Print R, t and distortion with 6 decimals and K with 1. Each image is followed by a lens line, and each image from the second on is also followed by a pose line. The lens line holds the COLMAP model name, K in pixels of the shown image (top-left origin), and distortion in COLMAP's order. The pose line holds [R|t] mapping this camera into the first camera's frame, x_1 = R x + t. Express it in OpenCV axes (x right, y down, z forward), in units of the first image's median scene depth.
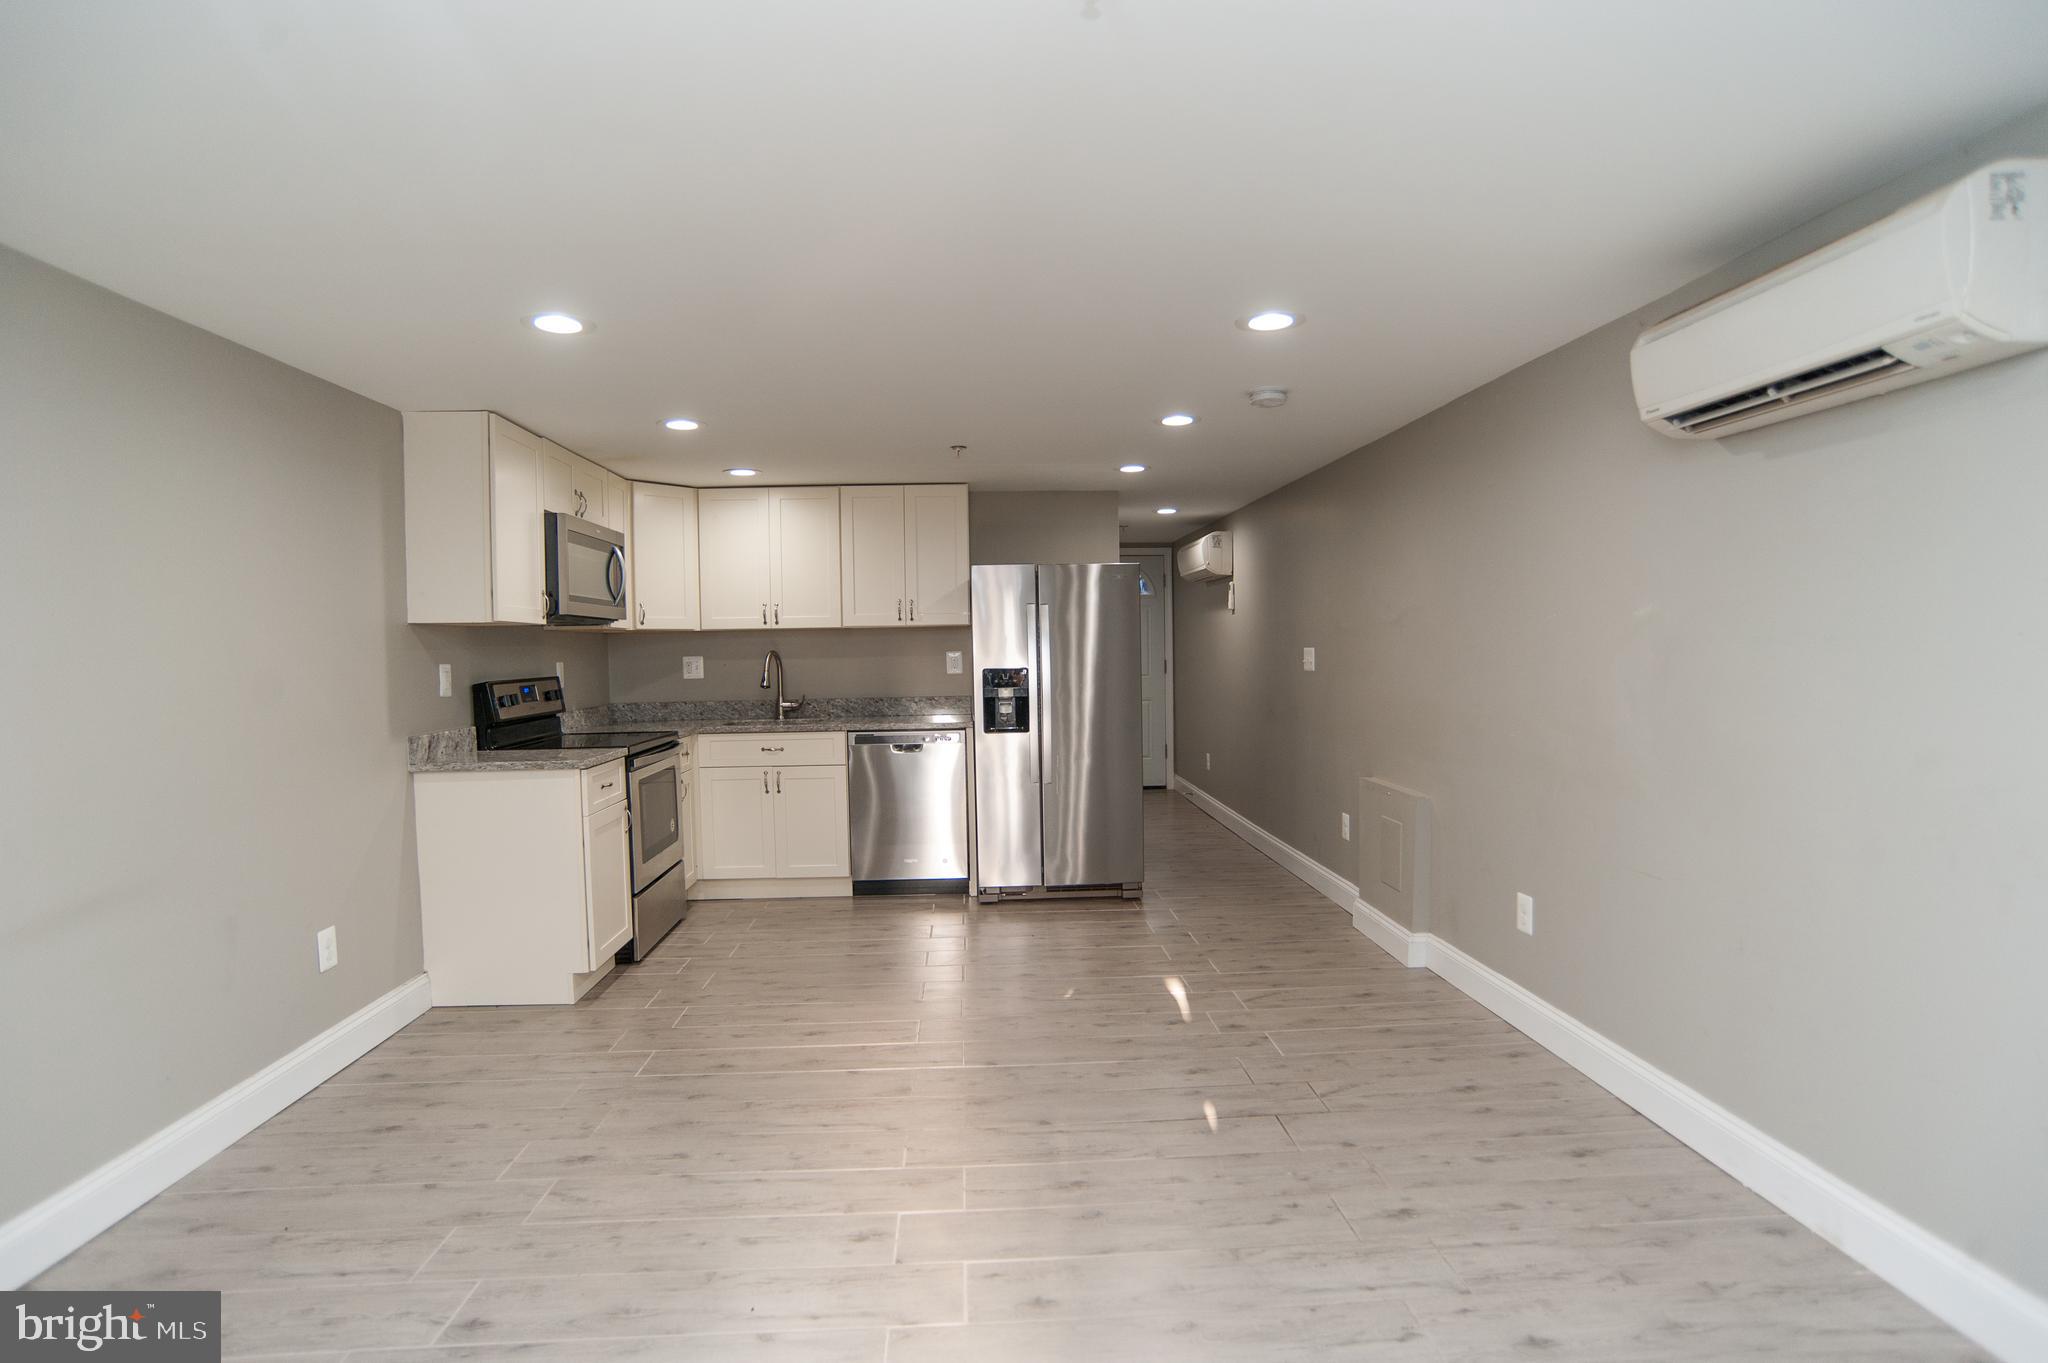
lens RADIAL K [[1025.9, 0, 1013.7], [0, 1025.9, 685.9], [0, 0, 1]] dist [-0.066989, 0.026173]
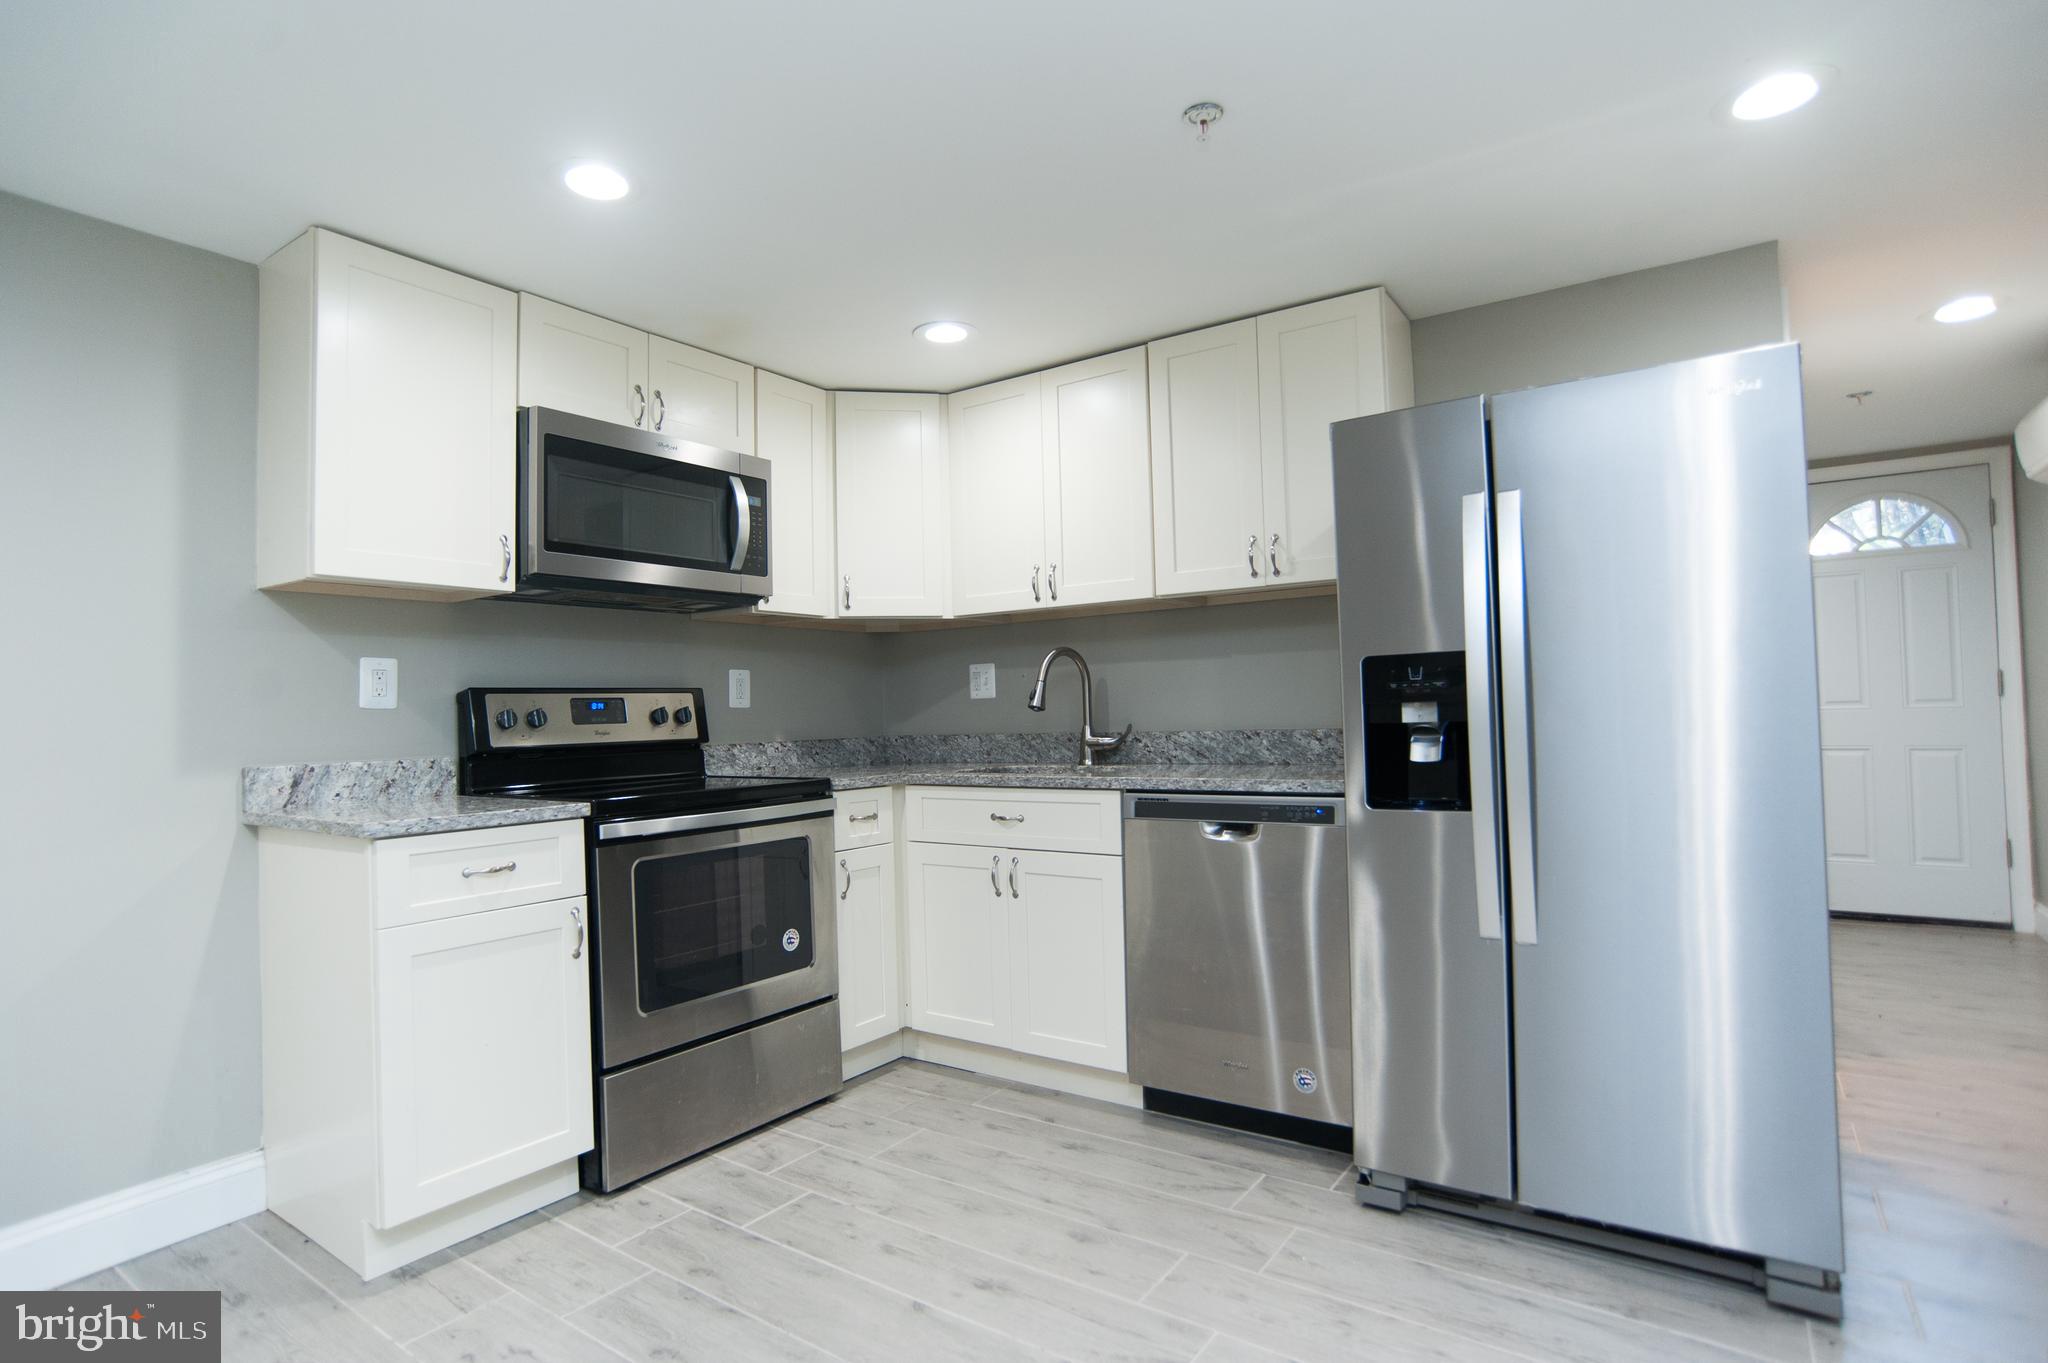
lens RADIAL K [[1025.9, 0, 1011.0], [0, 1025.9, 681.9], [0, 0, 1]] dist [-0.066989, 0.026173]
pose [[0.782994, -0.021485, -0.621658, 0.135655], [-0.010788, 0.998784, -0.048106, 0.017607], [0.621935, 0.044373, 0.781810, 0.654115]]
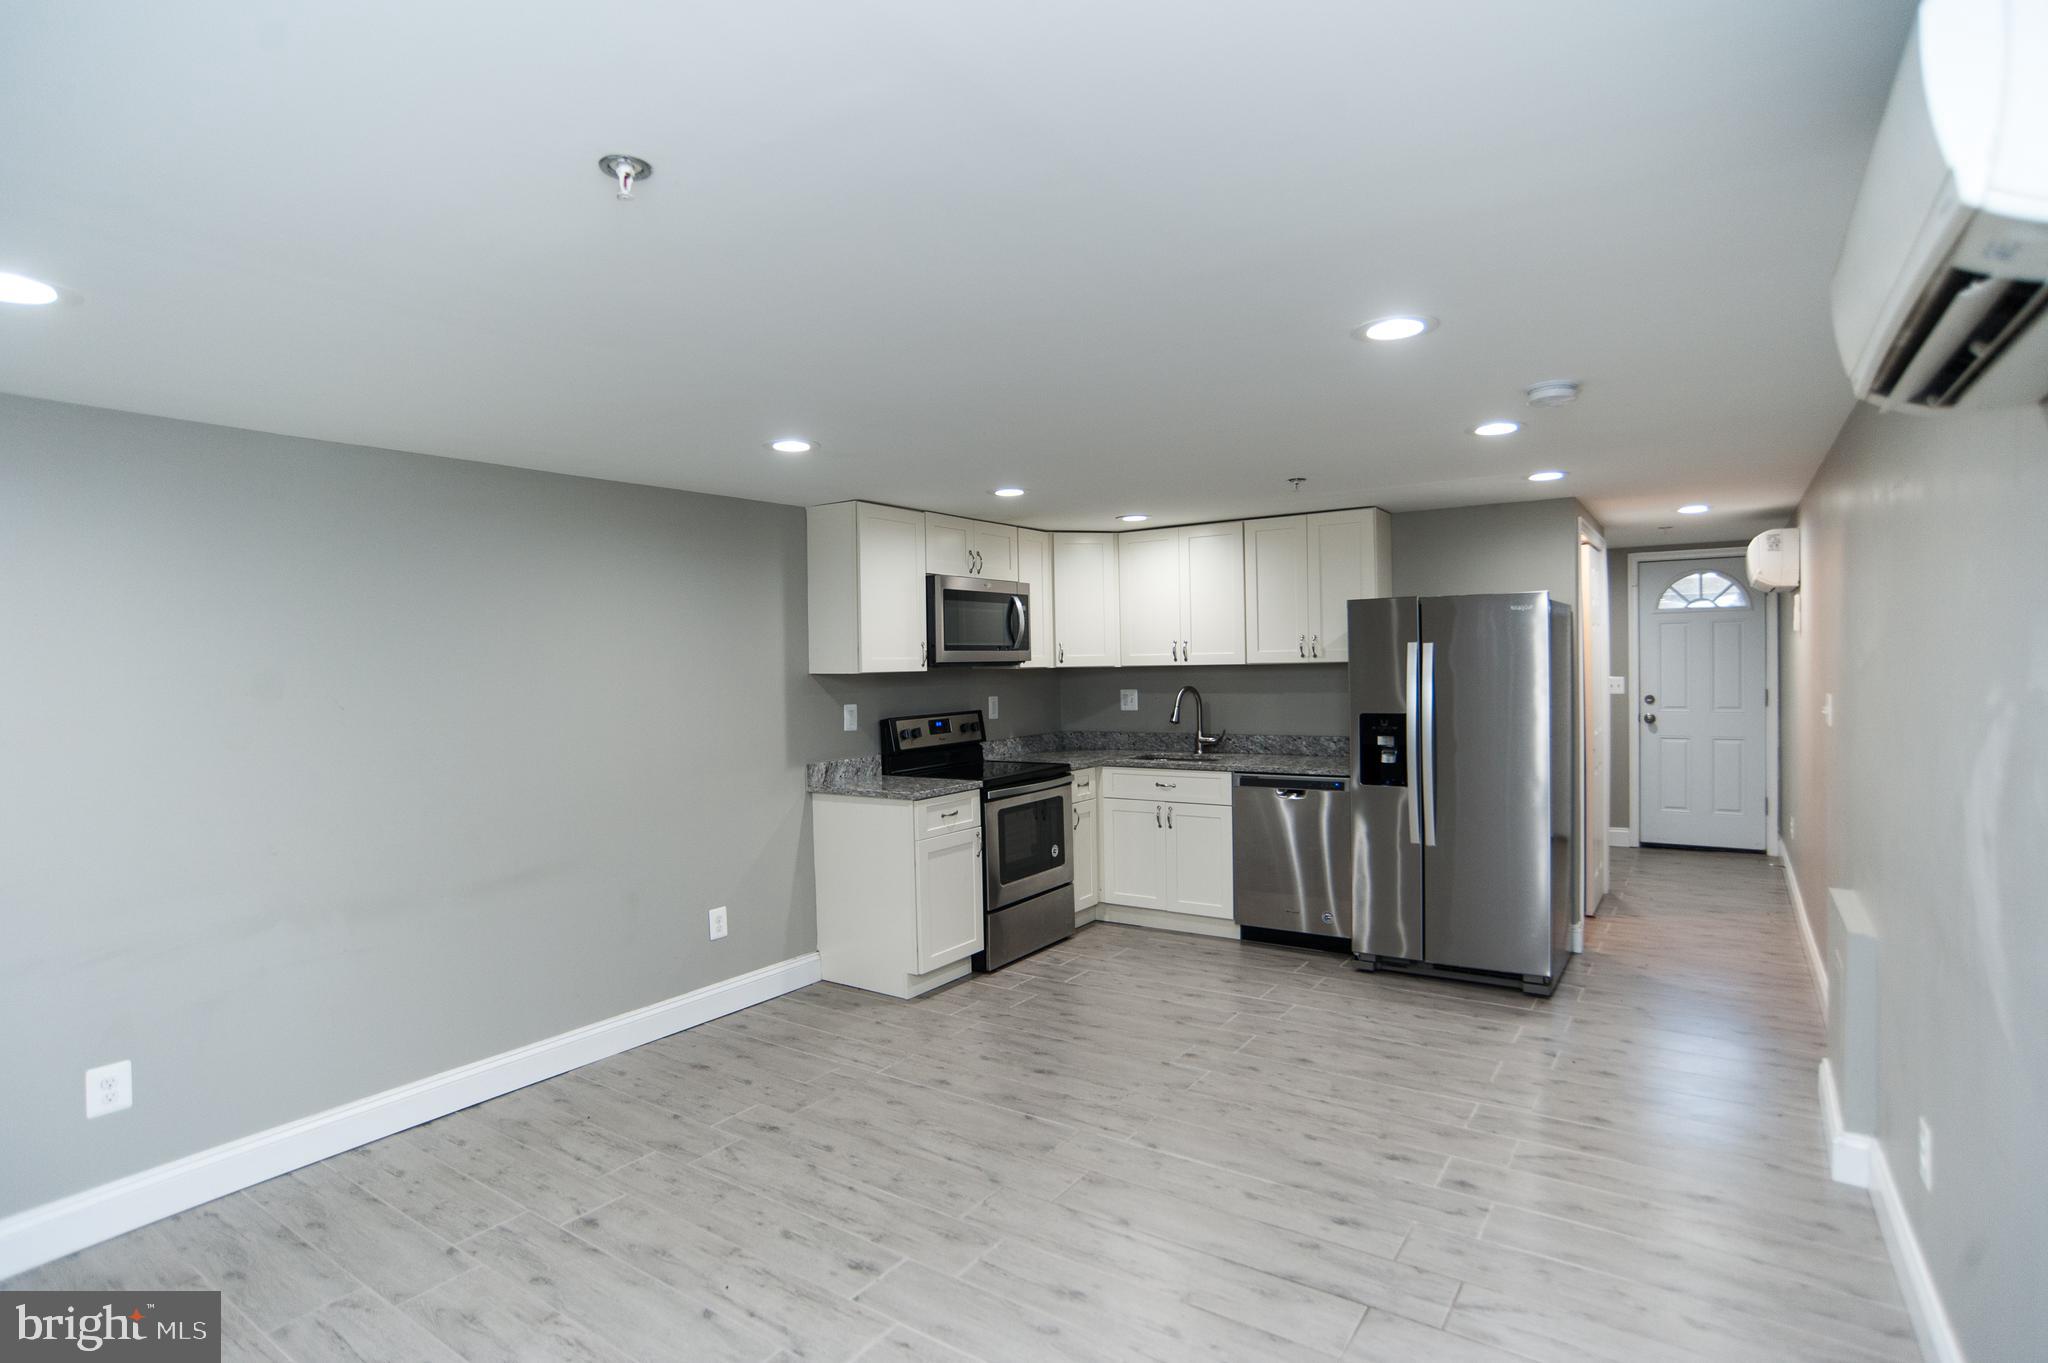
lens RADIAL K [[1025.9, 0, 1022.1], [0, 1025.9, 681.4], [0, 0, 1]] dist [-0.066989, 0.026173]
pose [[0.791163, 0.011526, -0.611496, 0.323762], [-0.014665, 0.999892, -0.000127, -0.046227], [0.611429, 0.009068, 0.791247, 0.115995]]
